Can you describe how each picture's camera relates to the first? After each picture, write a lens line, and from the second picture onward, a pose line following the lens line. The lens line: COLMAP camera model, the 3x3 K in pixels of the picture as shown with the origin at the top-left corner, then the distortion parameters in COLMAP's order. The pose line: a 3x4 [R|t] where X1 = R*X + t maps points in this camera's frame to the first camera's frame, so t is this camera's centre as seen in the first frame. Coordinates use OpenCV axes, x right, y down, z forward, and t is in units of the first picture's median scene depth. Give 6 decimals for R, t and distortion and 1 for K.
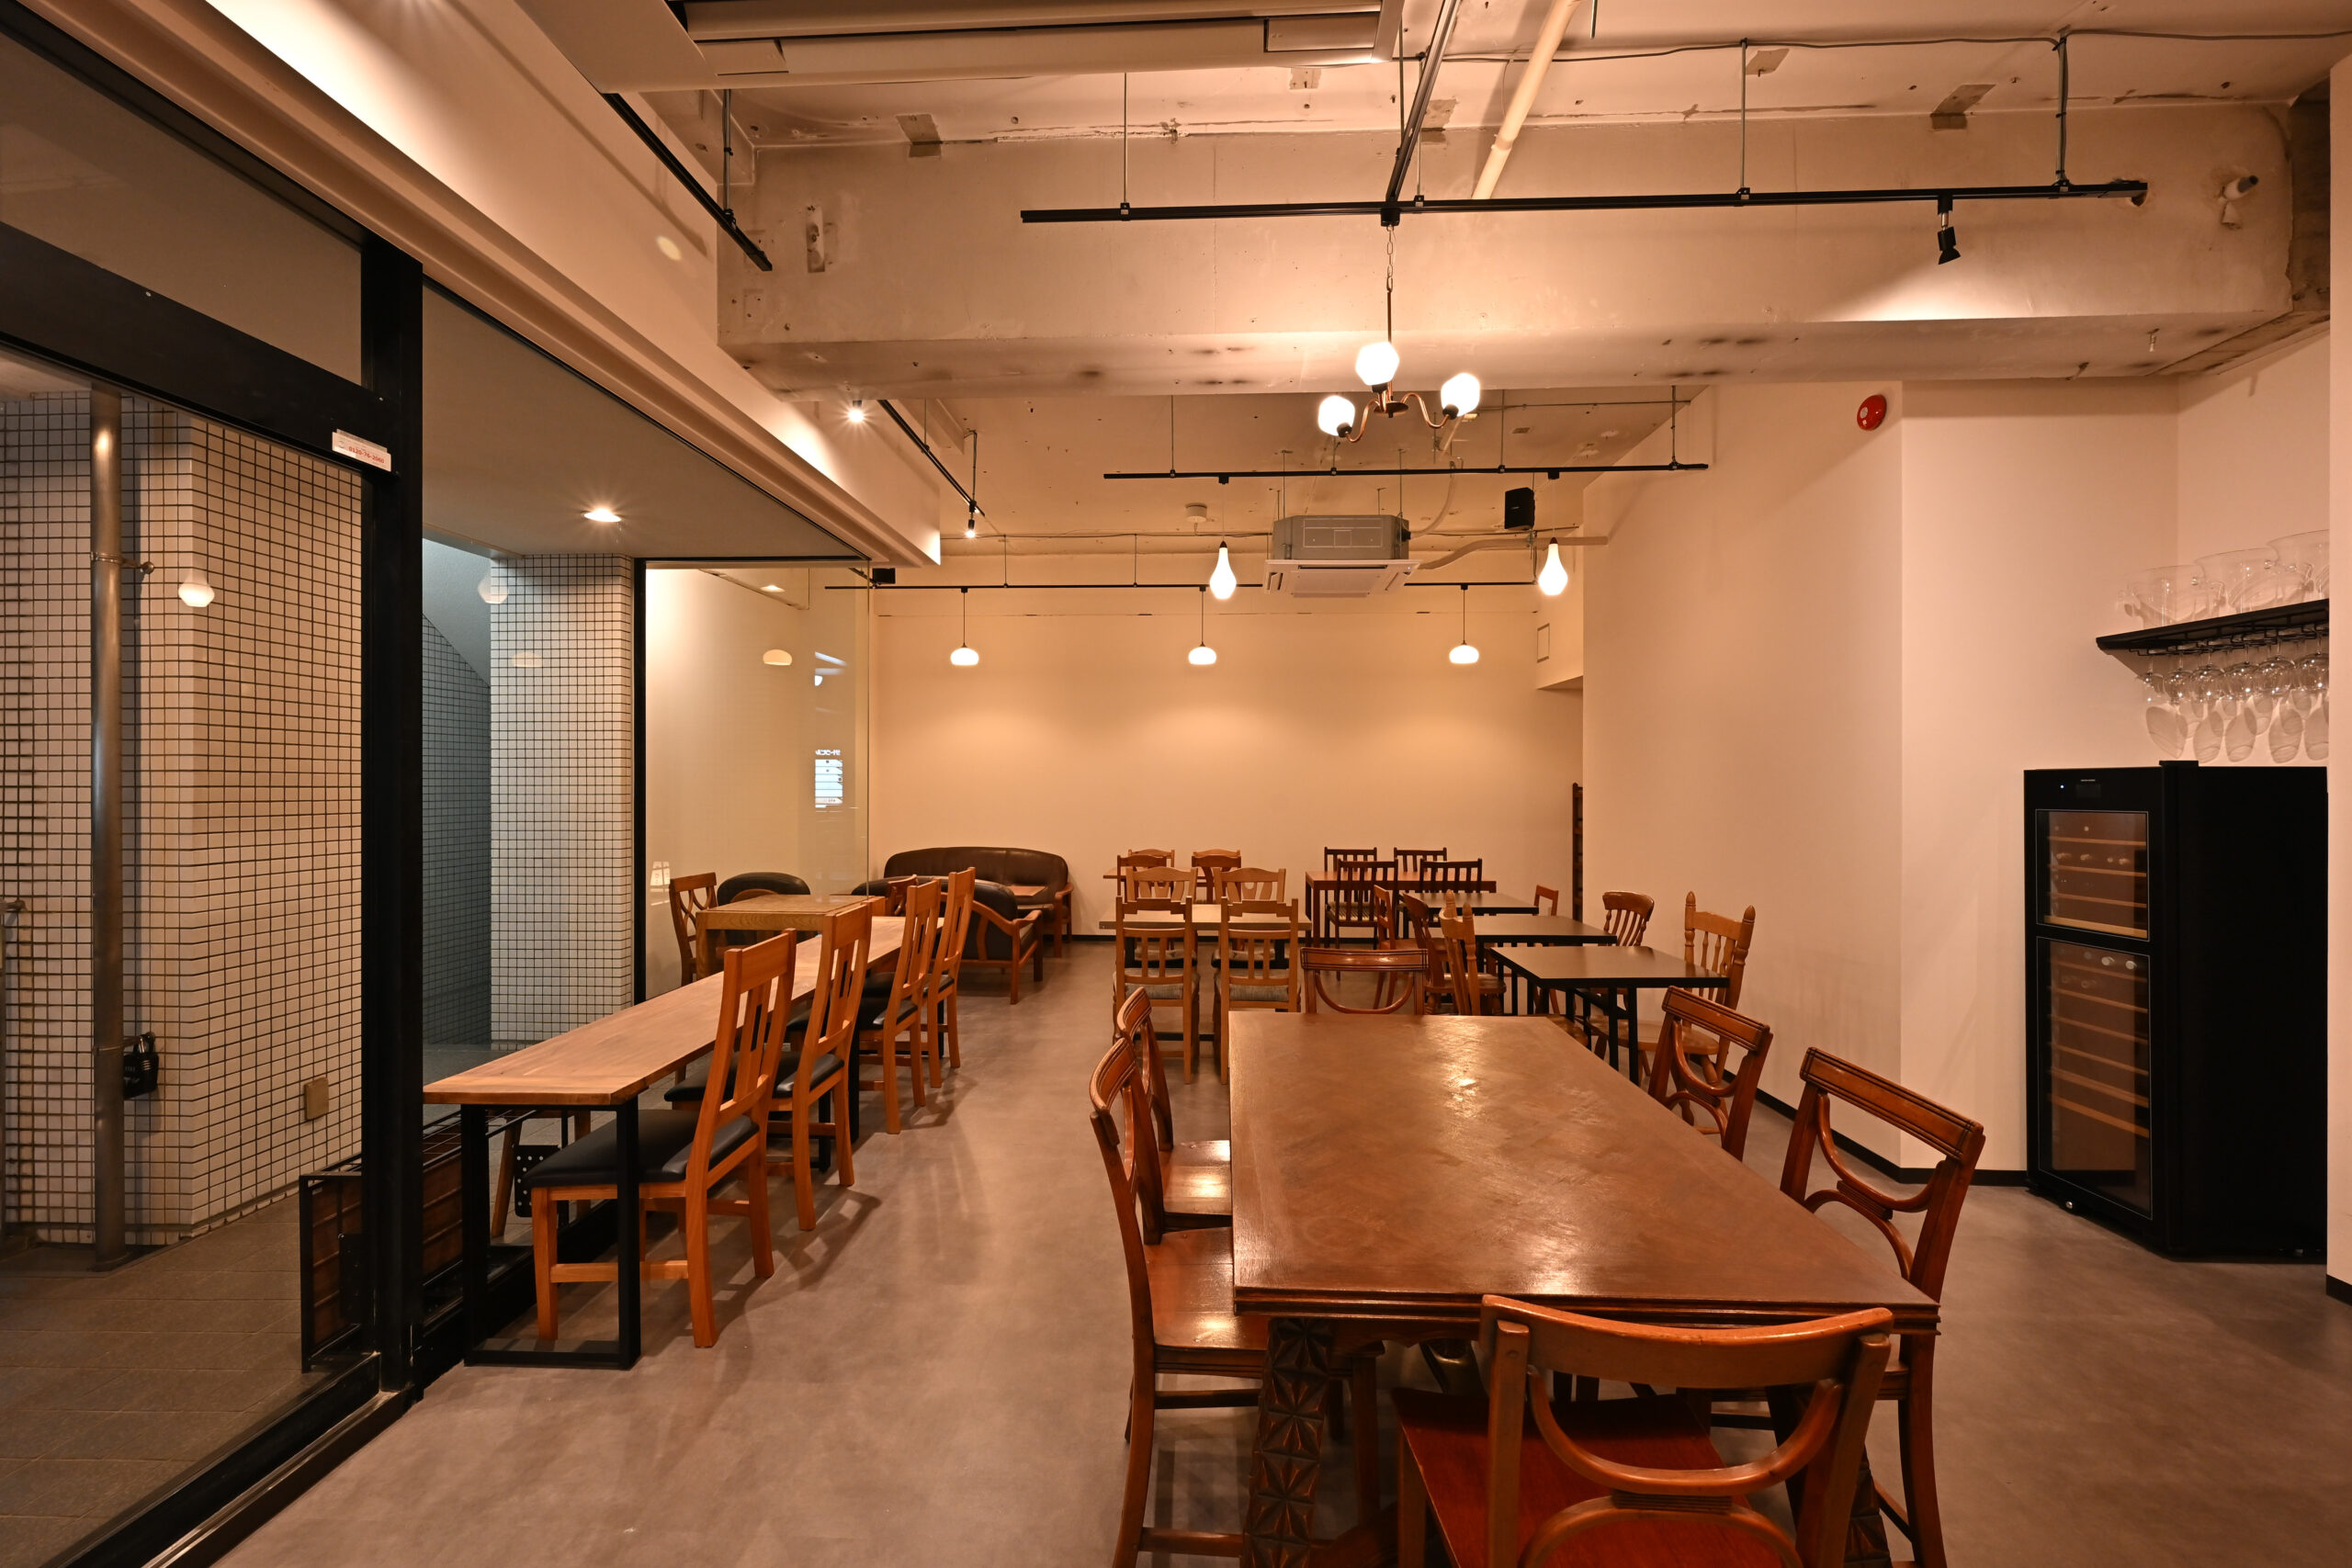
lens RADIAL K [[923.0, 0, 1177.8], [0, 923.0, 784.0], [0, 0, 1]] dist [-0.000500, 0.000368]
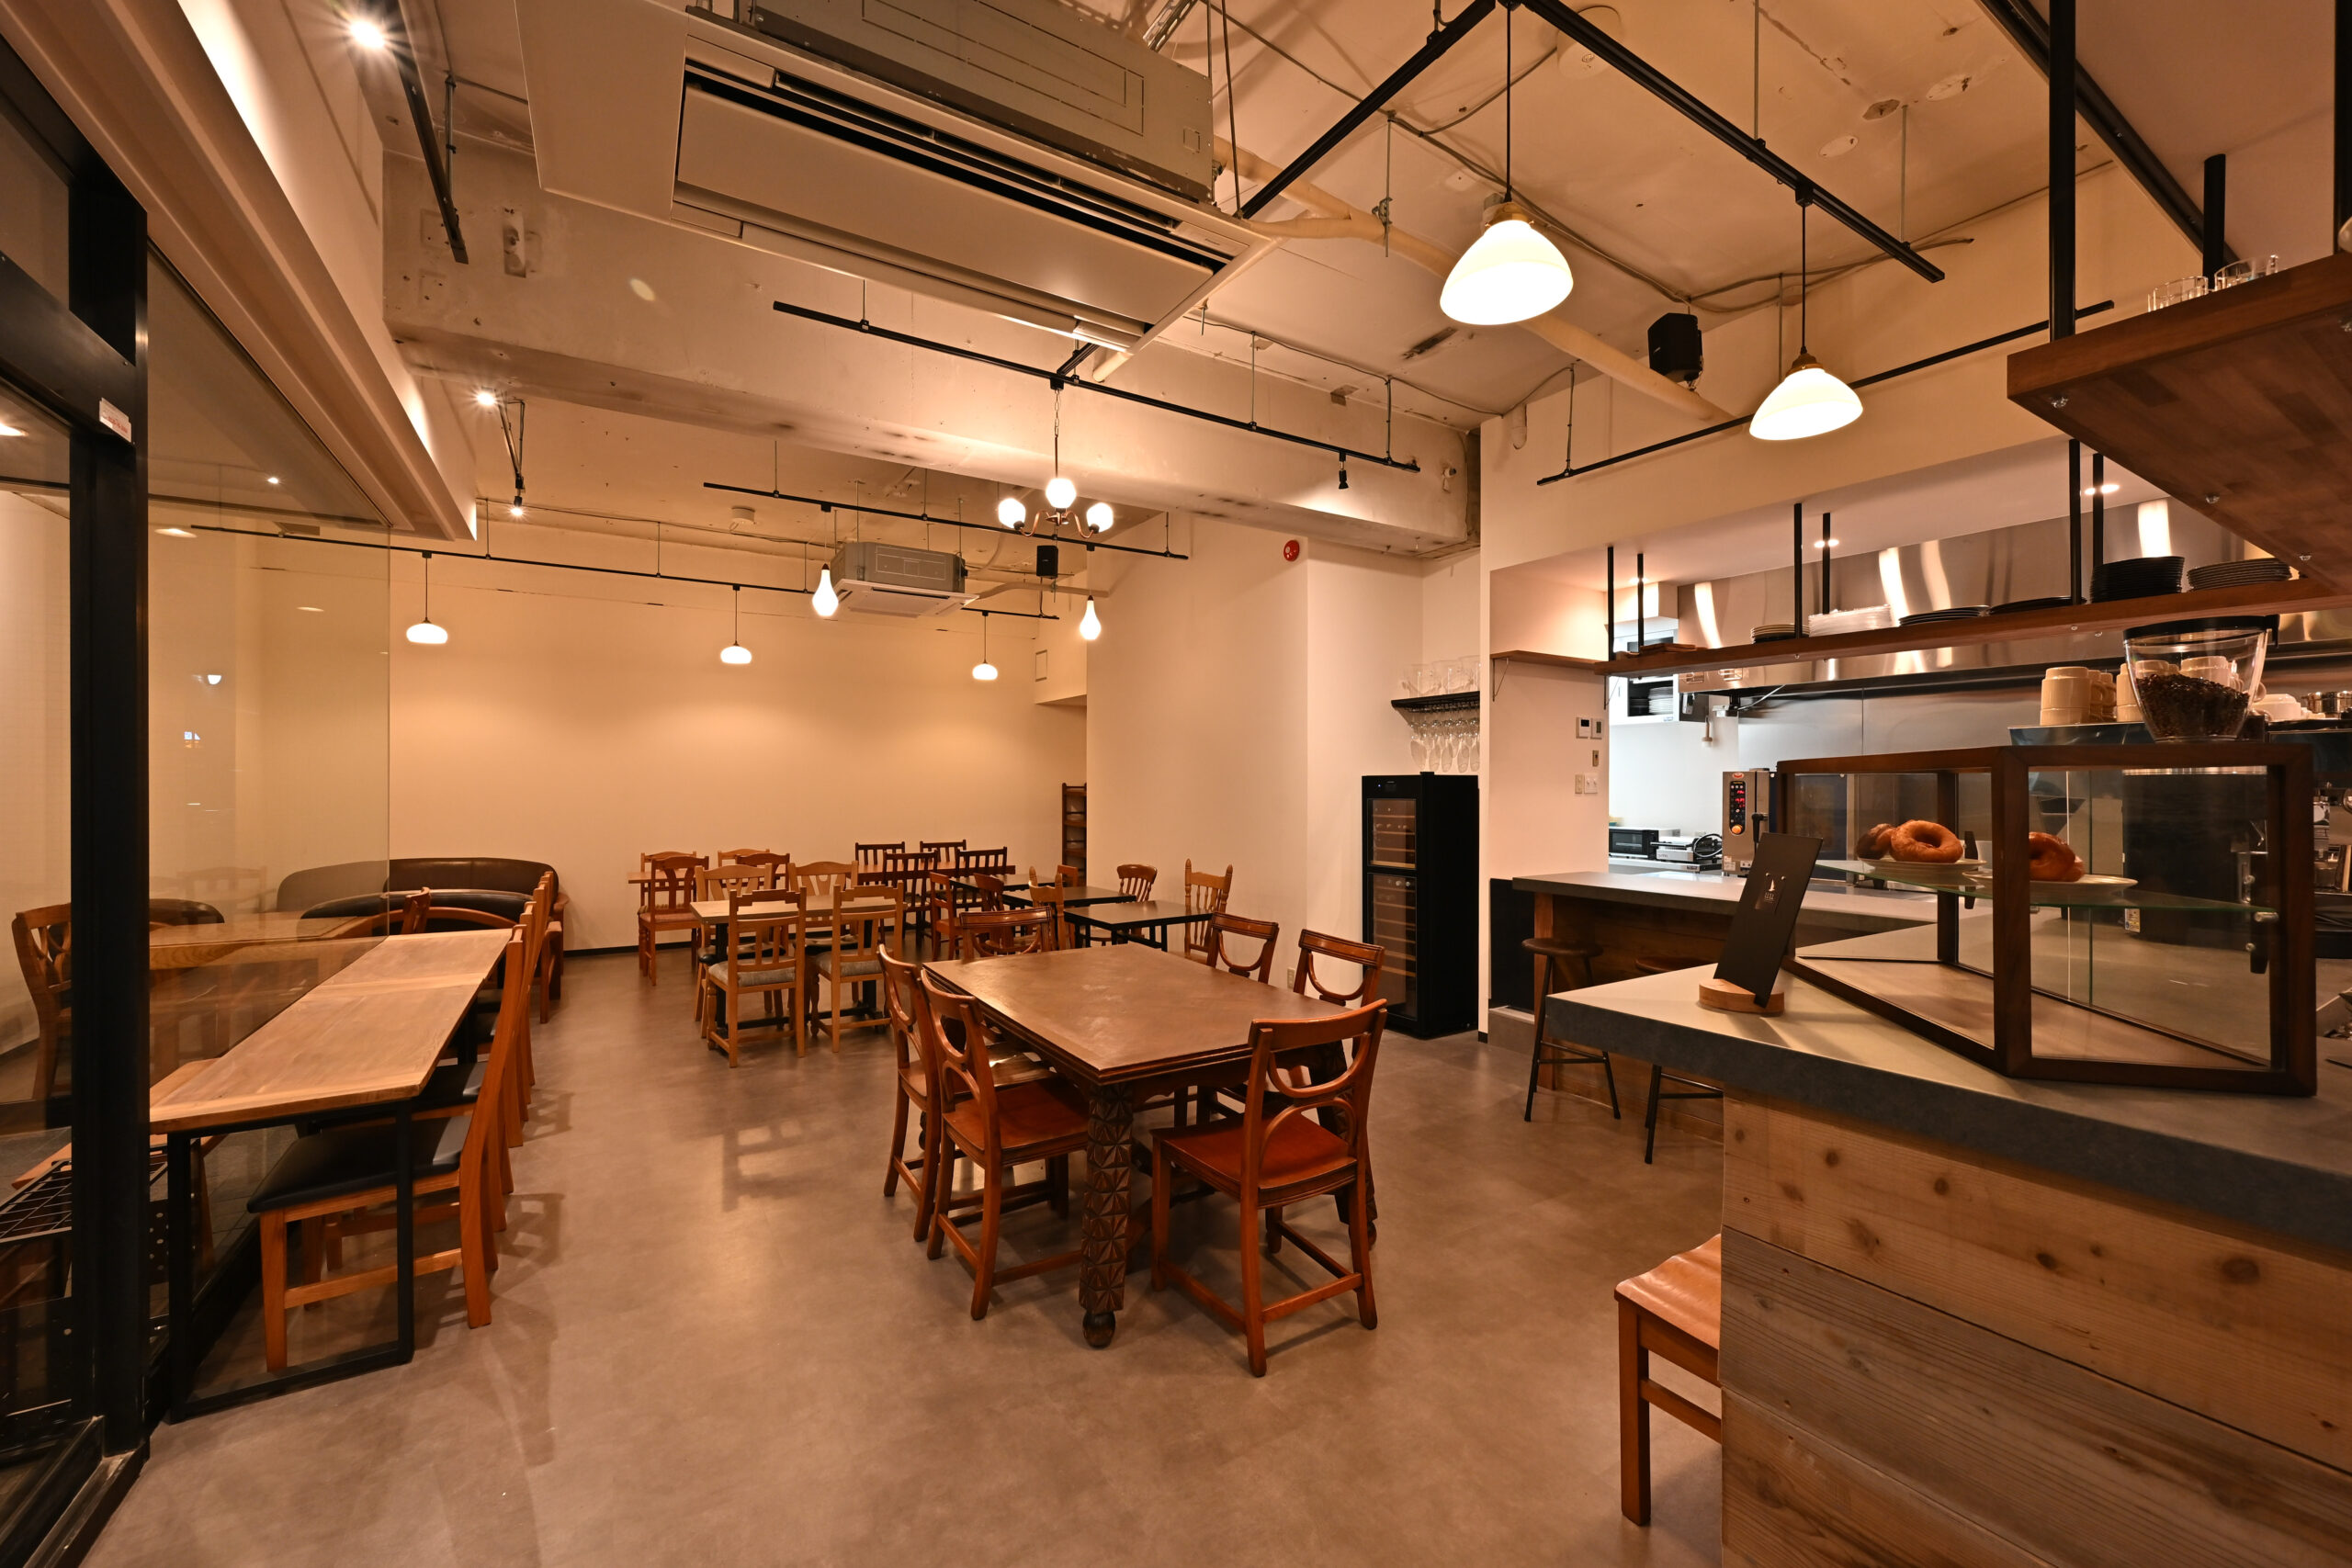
lens RADIAL K [[923.0, 0, 1179.3], [0, 923.0, 786.5], [0, 0, 1]] dist [-0.000500, 0.000368]
pose [[0.824637, -0.001302, 0.565661, -0.327374], [-0.000690, 0.999994, 0.003308, -0.000946], [-0.565662, -0.003118, 0.824631, -0.217565]]
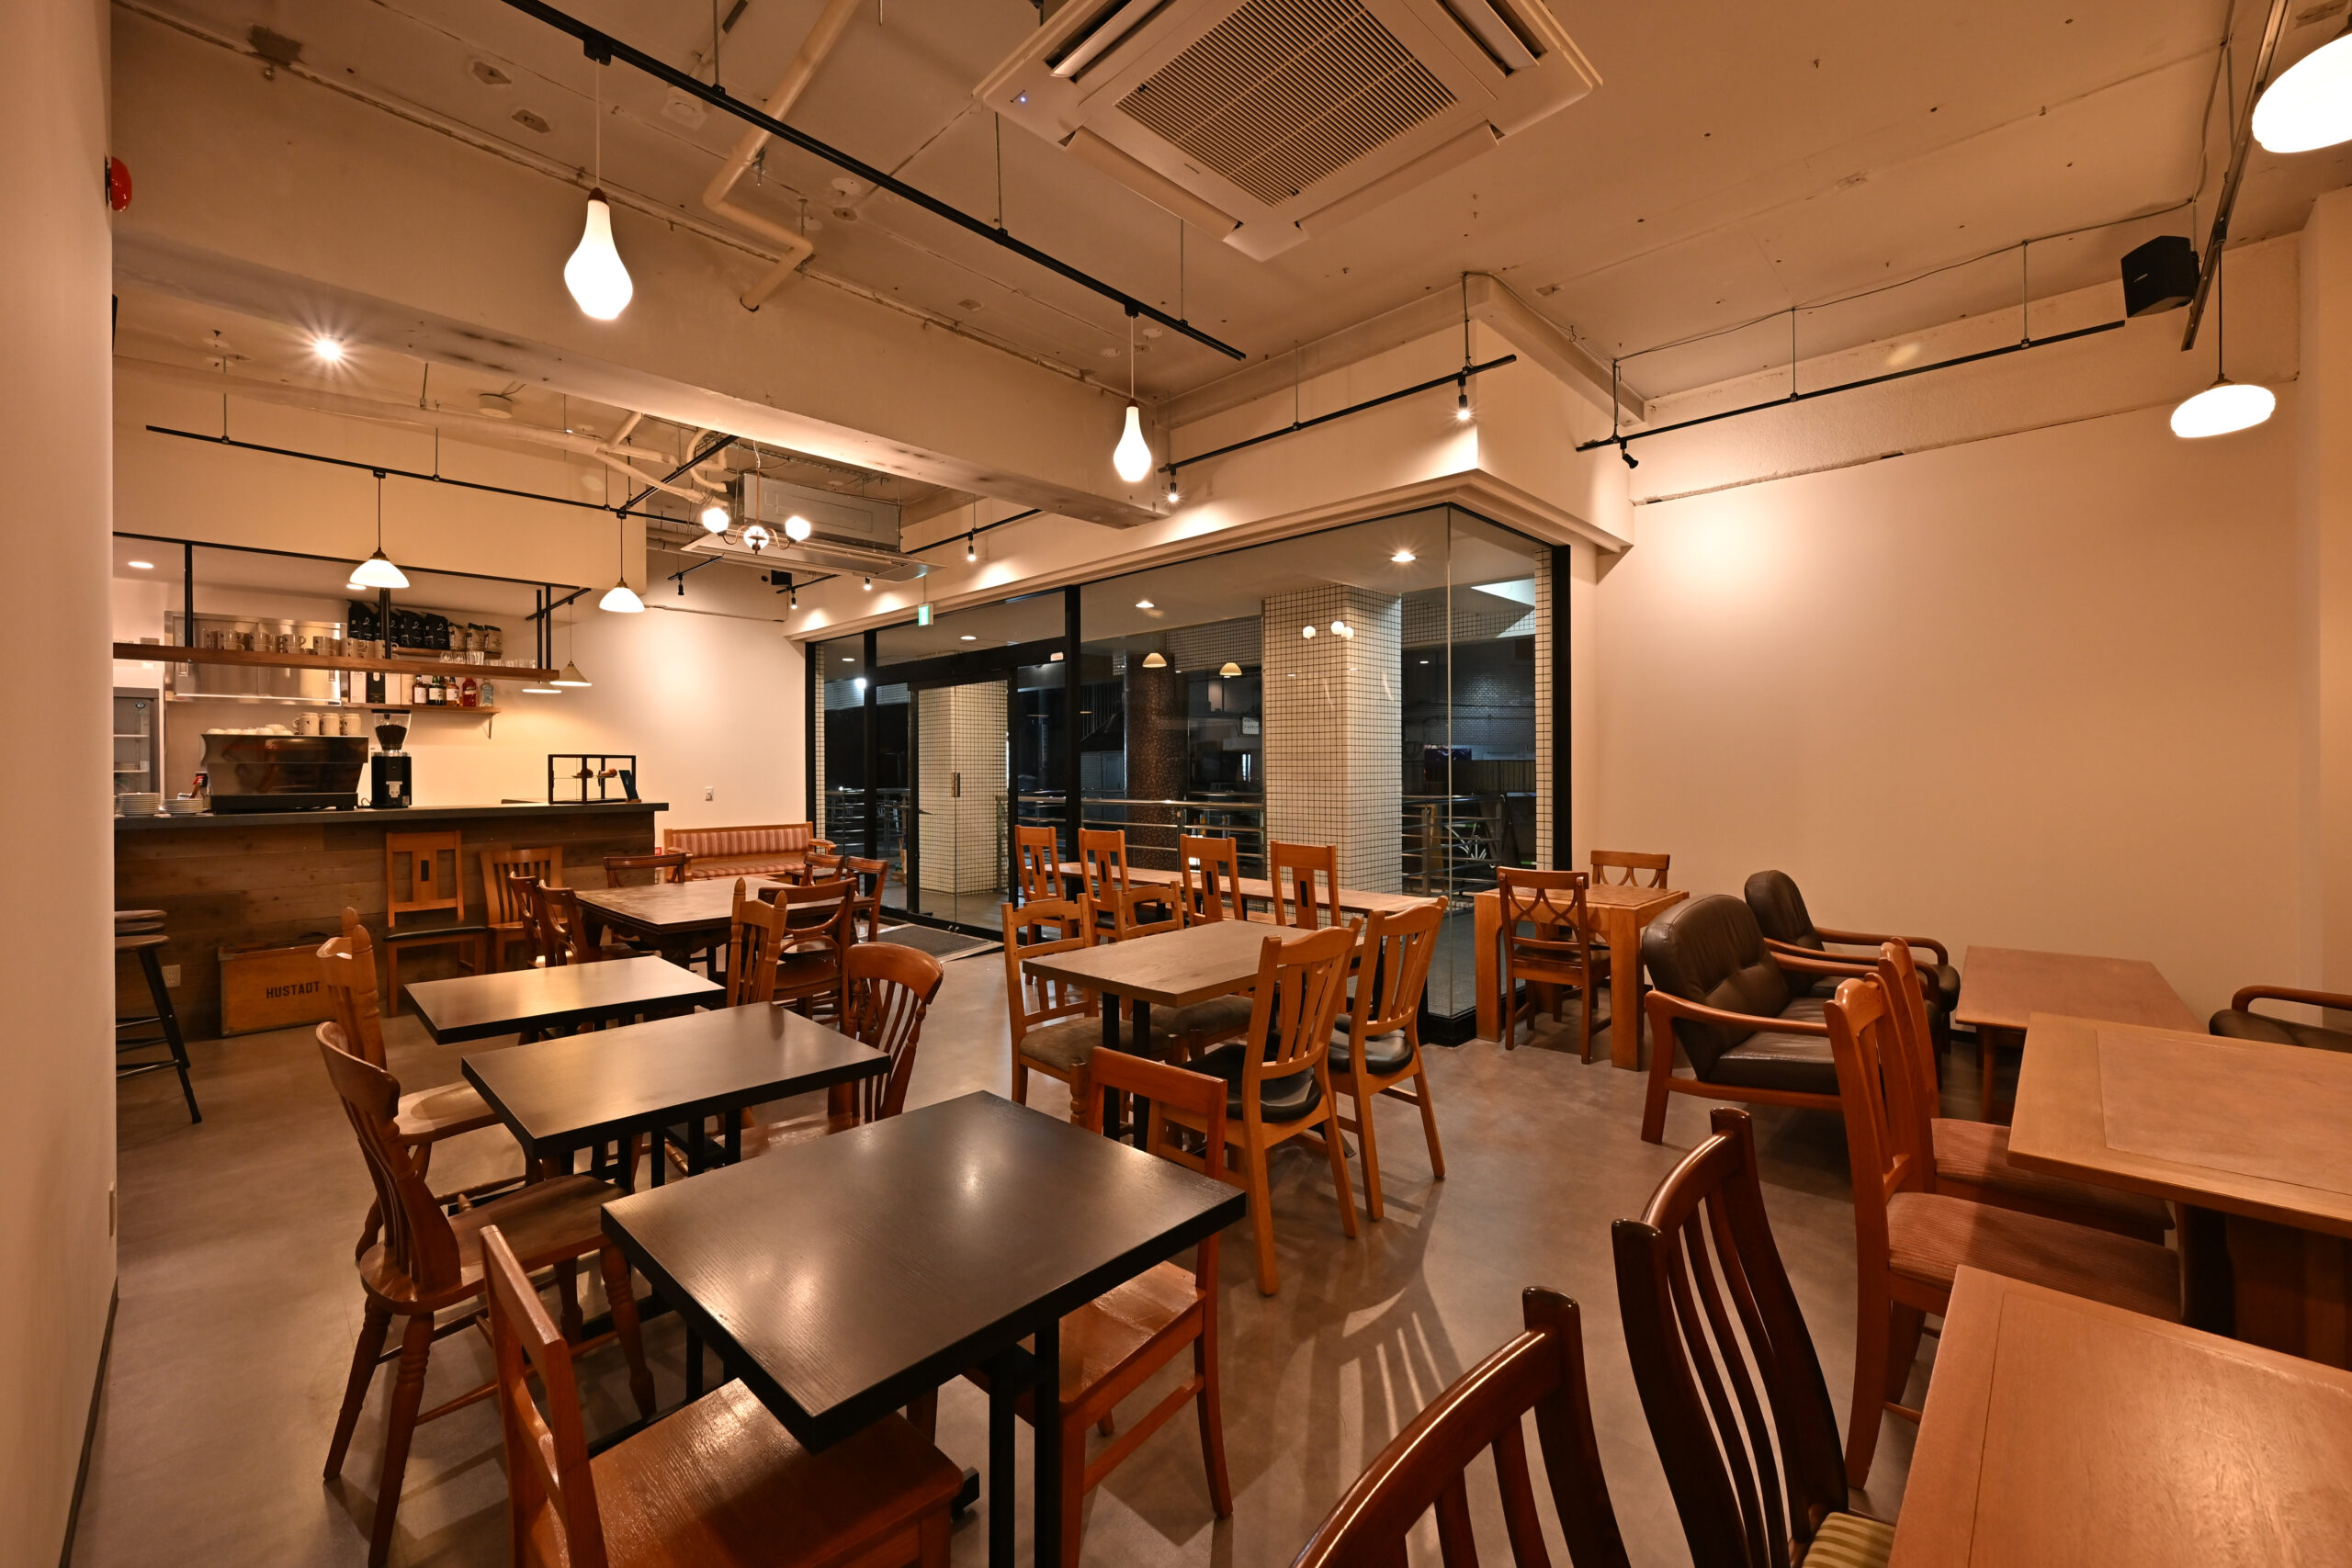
lens RADIAL K [[923.0, 0, 1184.8], [0, 923.0, 768.2], [0, 0, 1]] dist [-0.000500, 0.000368]
pose [[-0.652483, 0.000101, -0.757803, 0.797828], [0.003465, 0.999990, -0.002850, 0.027058], [0.757795, -0.004485, -0.652477, 2.143499]]
